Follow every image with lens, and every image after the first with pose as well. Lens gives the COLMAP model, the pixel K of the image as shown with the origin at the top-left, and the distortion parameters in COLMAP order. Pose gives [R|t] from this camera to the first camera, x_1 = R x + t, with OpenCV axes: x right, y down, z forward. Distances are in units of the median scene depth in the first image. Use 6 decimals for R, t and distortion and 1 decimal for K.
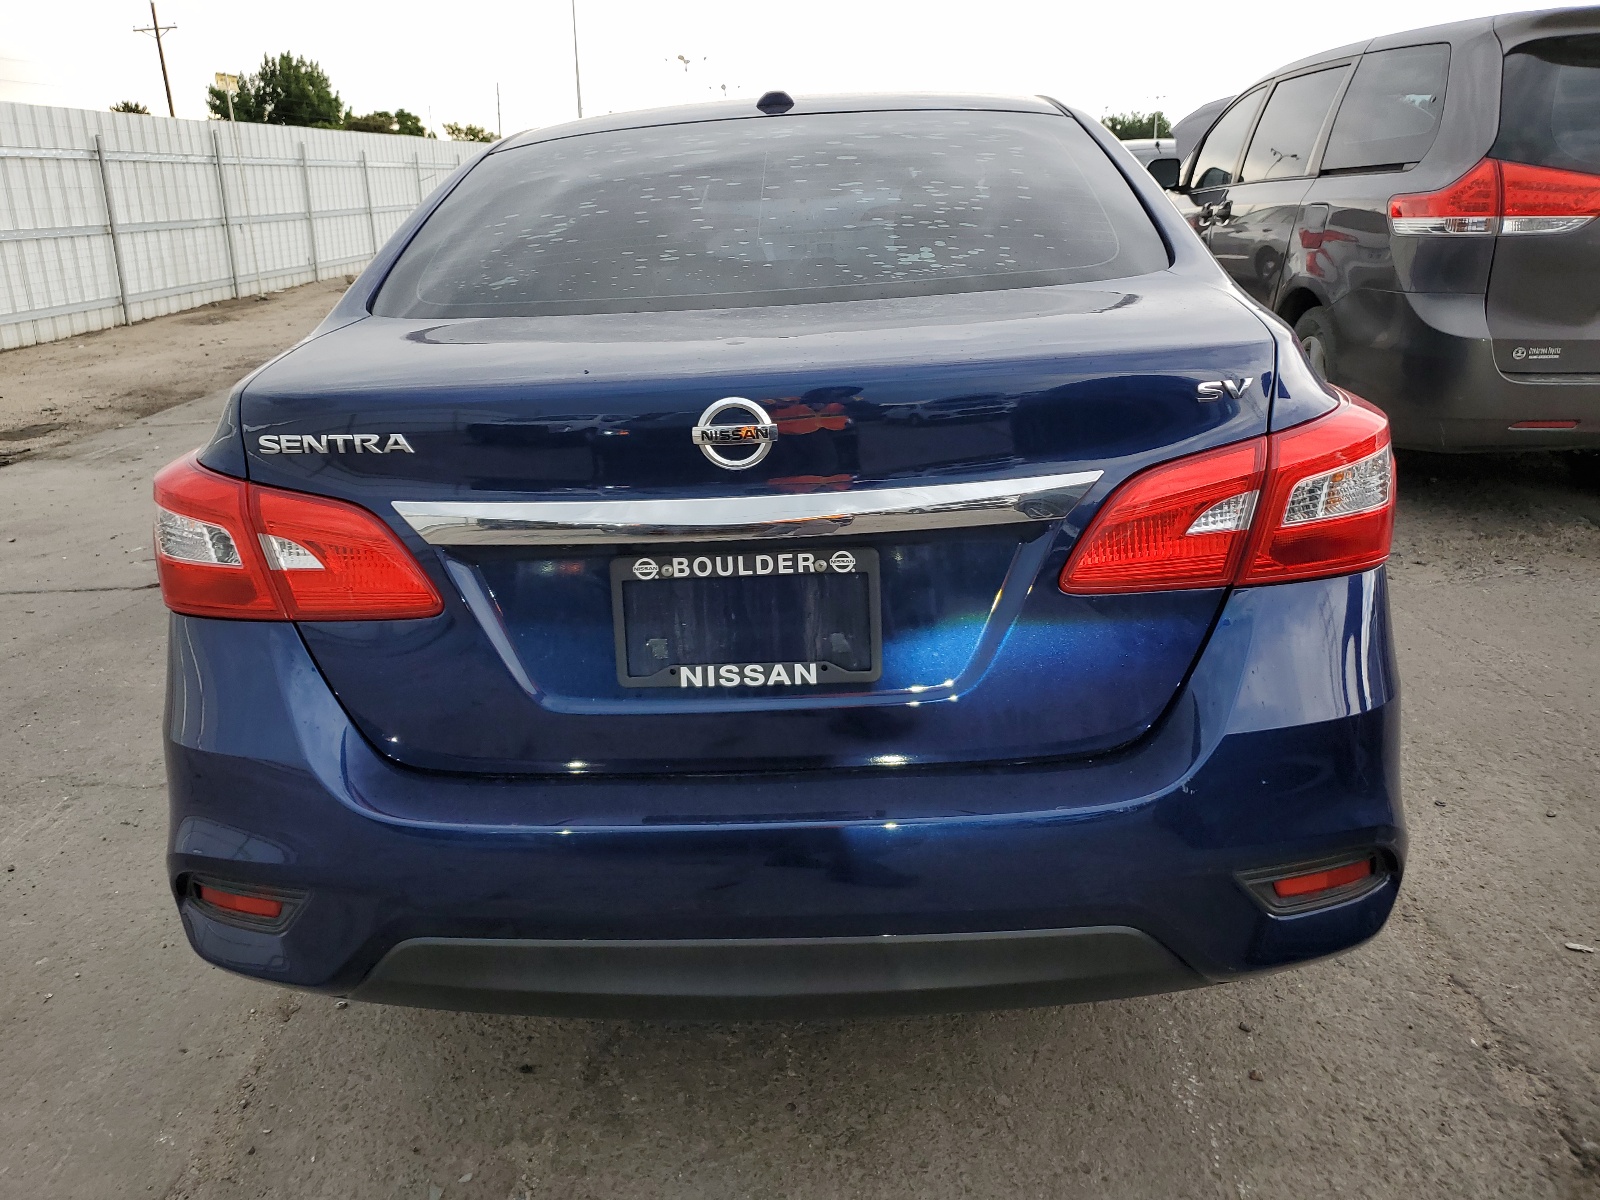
lens RADIAL K [[1260.3, 0, 792.5], [0, 1260.3, 594.3], [0, 0, 1]] dist [-0.010536, 0.012649]
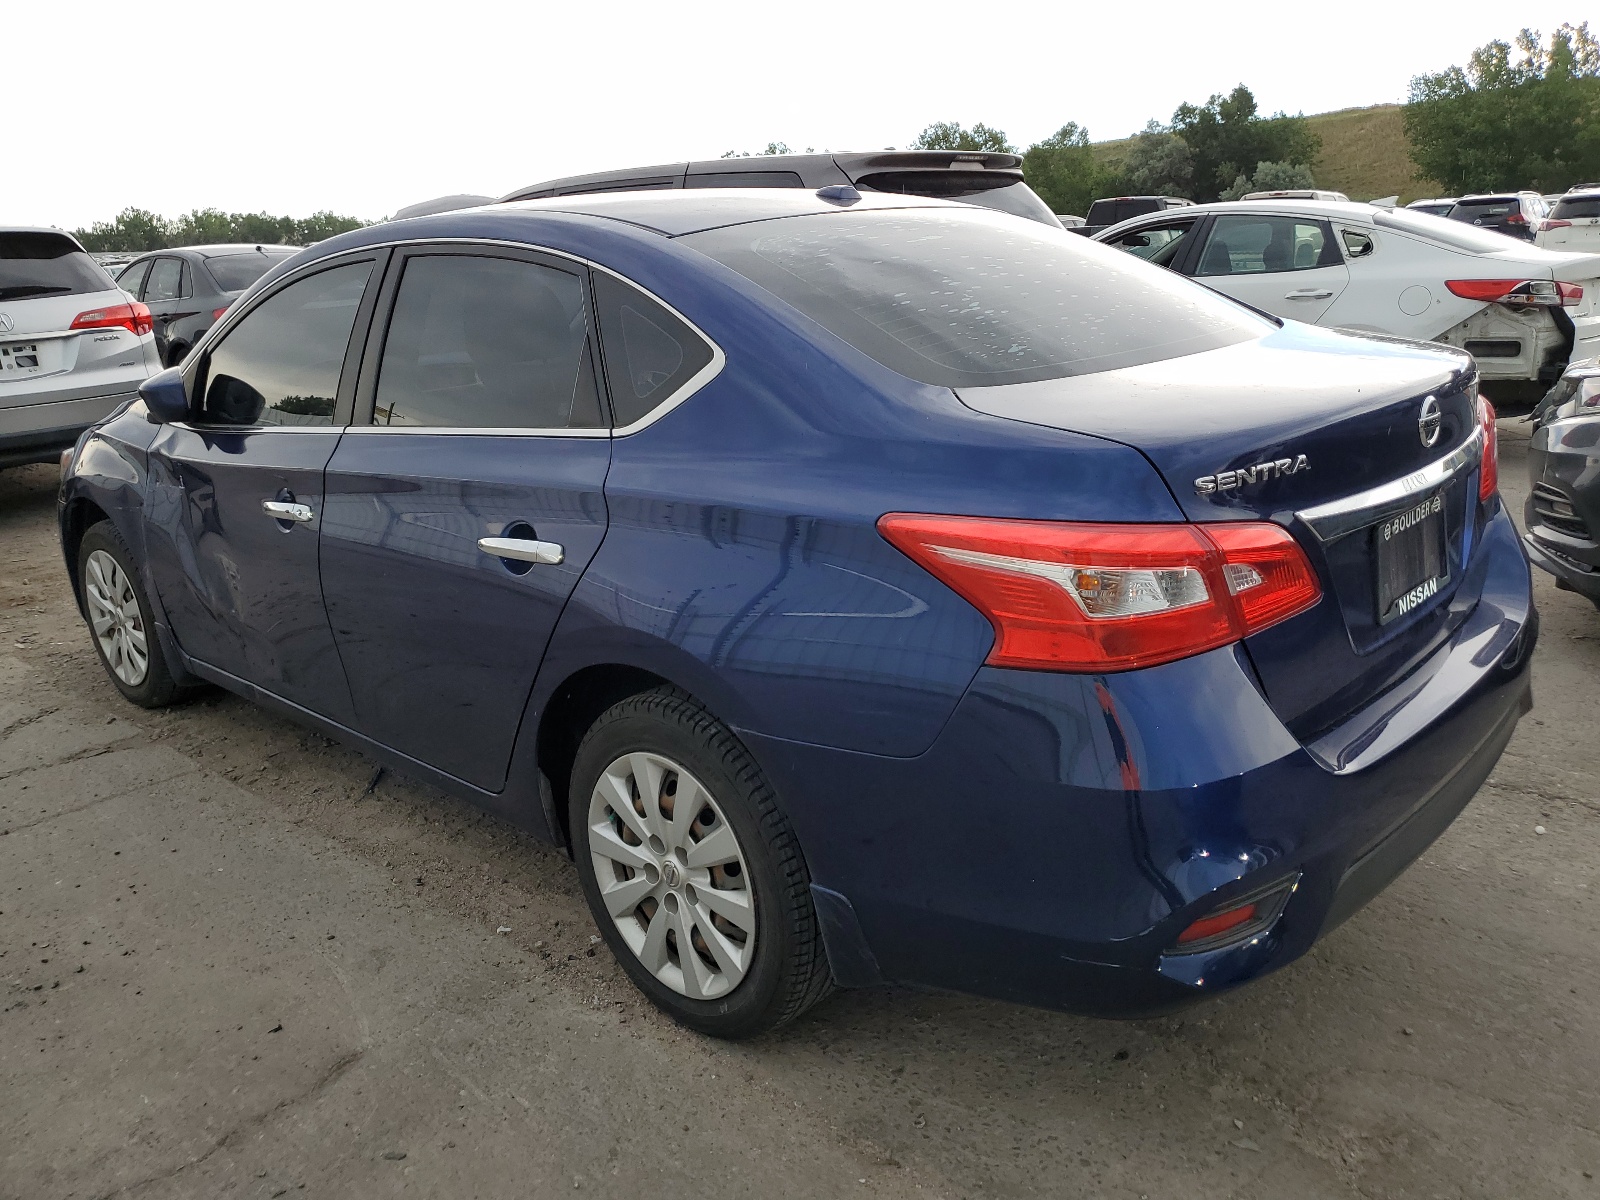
lens RADIAL K [[1260.3, 0, 802.2], [0, 1260.3, 606.3], [0, 0, 1]] dist [-0.010536, 0.012649]
pose [[0.633899, -0.195926, 0.748188, -0.930988], [0.249370, 0.967494, 0.042077, -0.094765], [-0.732111, 0.159903, 0.662152, 0.345452]]
